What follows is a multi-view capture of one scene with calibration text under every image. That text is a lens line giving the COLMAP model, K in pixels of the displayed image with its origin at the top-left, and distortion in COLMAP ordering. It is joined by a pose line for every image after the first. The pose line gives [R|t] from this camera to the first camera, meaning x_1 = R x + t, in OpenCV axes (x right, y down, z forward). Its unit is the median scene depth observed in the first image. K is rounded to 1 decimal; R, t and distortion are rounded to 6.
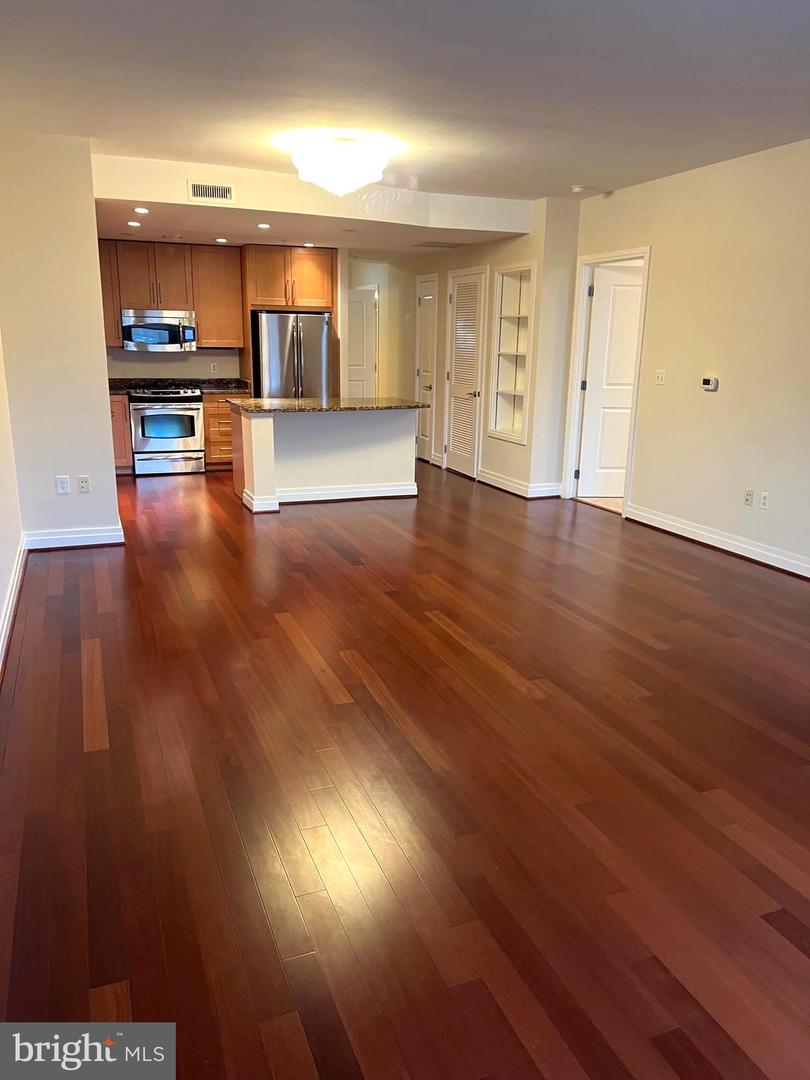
lens RADIAL K [[808.6, 0, 407.6], [0, 808.6, 538.7], [0, 0, 1]] dist [0.025147, -0.043402]
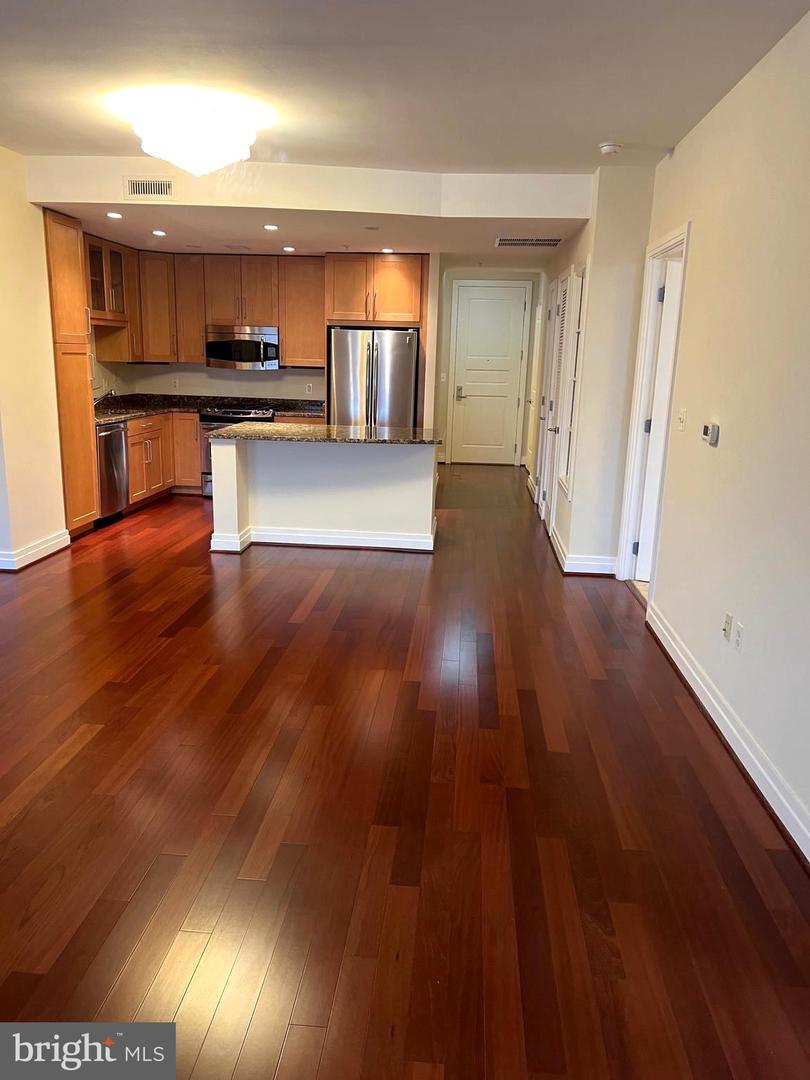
lens RADIAL K [[808.6, 0, 403.4], [0, 808.6, 545.7], [0, 0, 1]] dist [0.025147, -0.043402]
pose [[0.895564, 0.112651, -0.430435, 0.301913], [-0.121958, 0.992517, 0.006008, -0.055143], [0.427891, 0.047114, 0.902602, 0.235469]]
